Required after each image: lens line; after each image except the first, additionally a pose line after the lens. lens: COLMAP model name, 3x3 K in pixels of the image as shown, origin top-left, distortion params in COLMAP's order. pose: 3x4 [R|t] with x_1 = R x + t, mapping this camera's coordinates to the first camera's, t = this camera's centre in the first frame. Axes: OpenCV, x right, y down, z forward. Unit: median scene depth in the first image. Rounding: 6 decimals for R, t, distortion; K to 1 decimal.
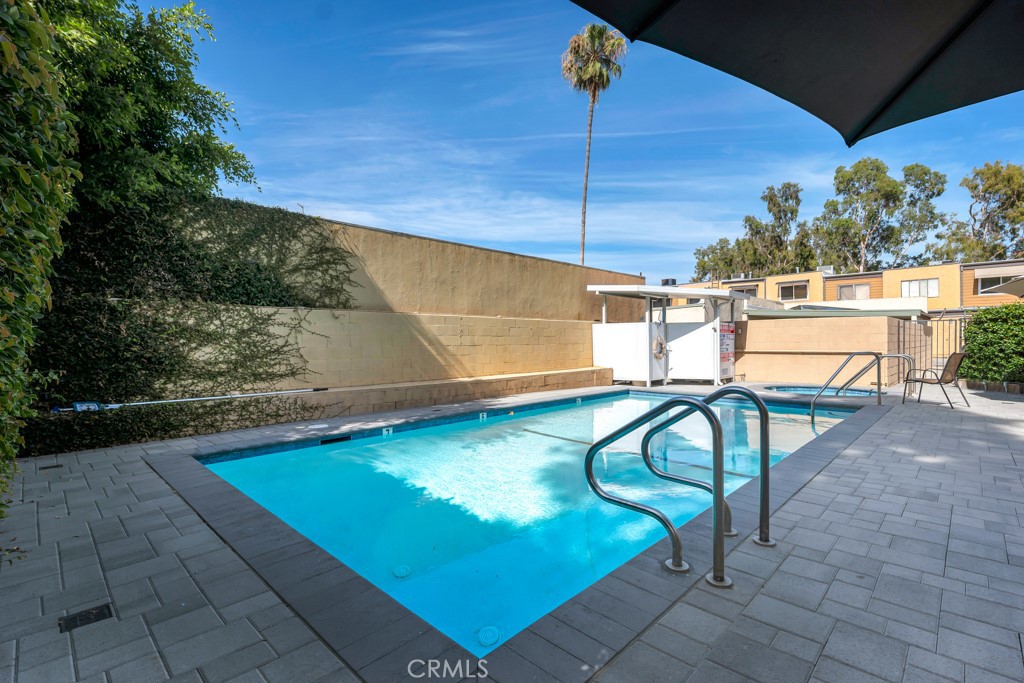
lens RADIAL K [[472.9, 0, 509.9], [0, 472.9, 341.3], [0, 0, 1]] dist [0.001460, -0.000033]
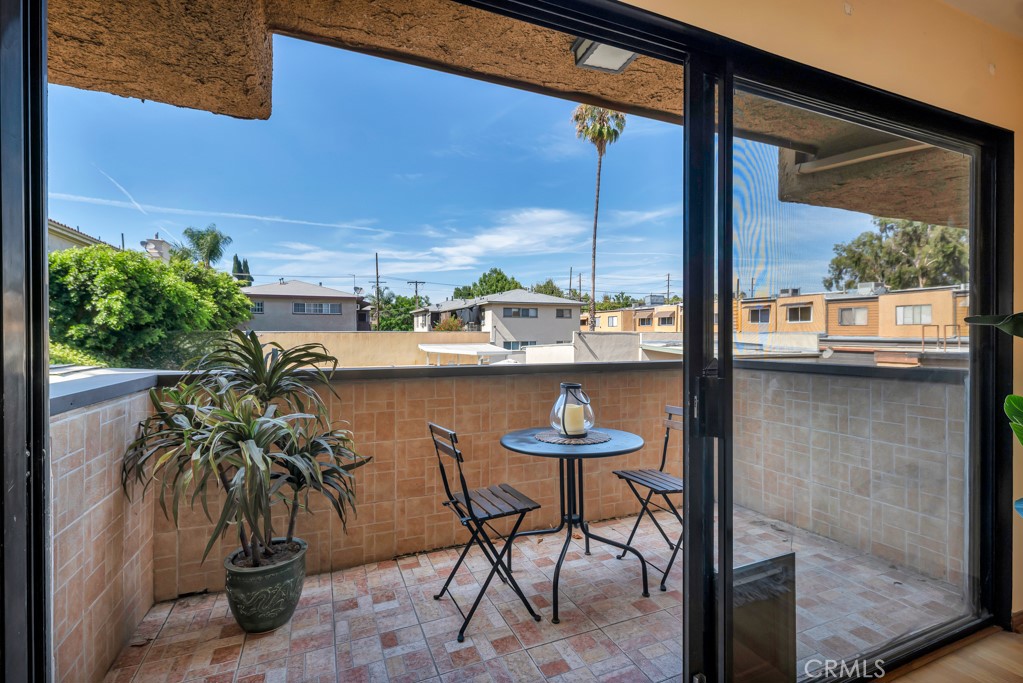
lens RADIAL K [[457.4, 0, 503.8], [0, 457.4, 336.1], [0, 0, 1]] dist [0.011645, 0.000117]
pose [[0.920130, 0.006161, -0.391564, 1.739688], [-0.005048, 0.999980, 0.003873, -0.248507], [0.391580, -0.001587, 0.920143, -0.619747]]
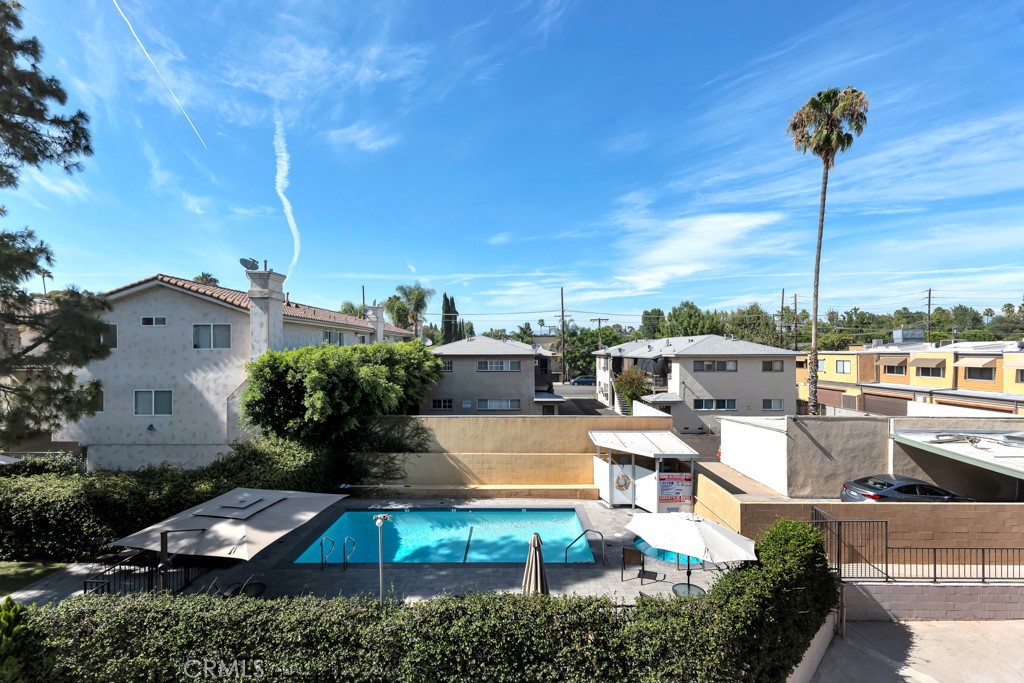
lens RADIAL K [[448.4, 0, 510.4], [0, 448.4, 346.9], [0, 0, 1]] dist [0.001808, 0.000197]
pose [[0.694757, 0.006795, -0.719213, 1.660583], [-0.005130, 0.999977, 0.004492, -0.636285], [0.719226, 0.000569, 0.694776, -0.320601]]
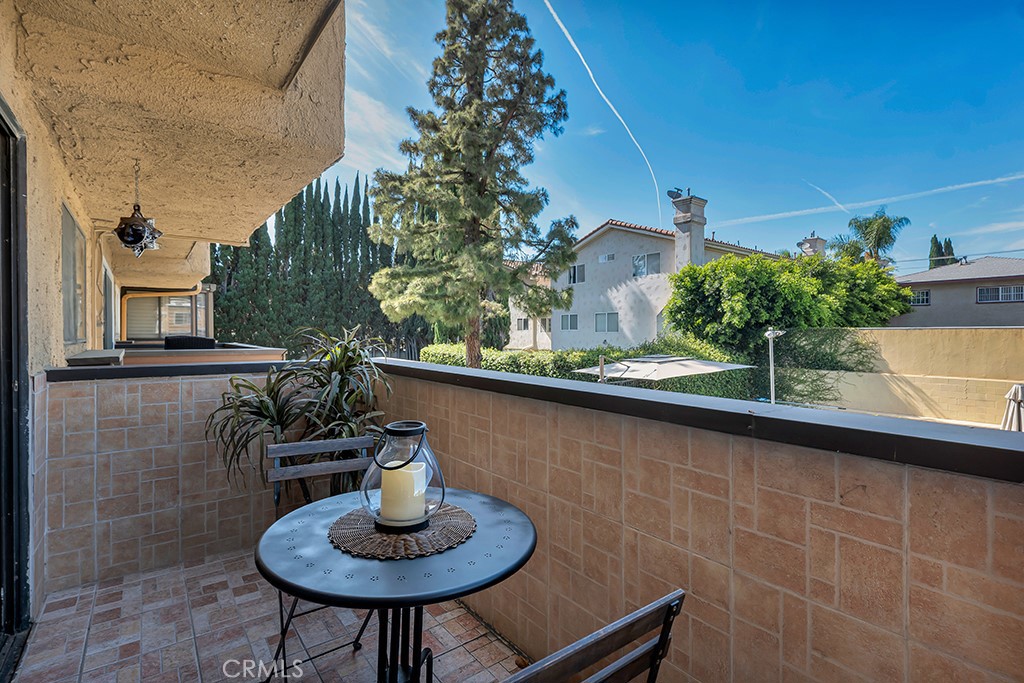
lens RADIAL K [[464.8, 0, 511.5], [0, 464.8, 334.8], [0, 0, 1]] dist [0.004086, 0.000282]
pose [[-0.124850, 0.010382, -0.992121, 1.817463], [0.000966, 0.999946, 0.010343, -0.248888], [0.992175, 0.000333, -0.124853, -0.268423]]
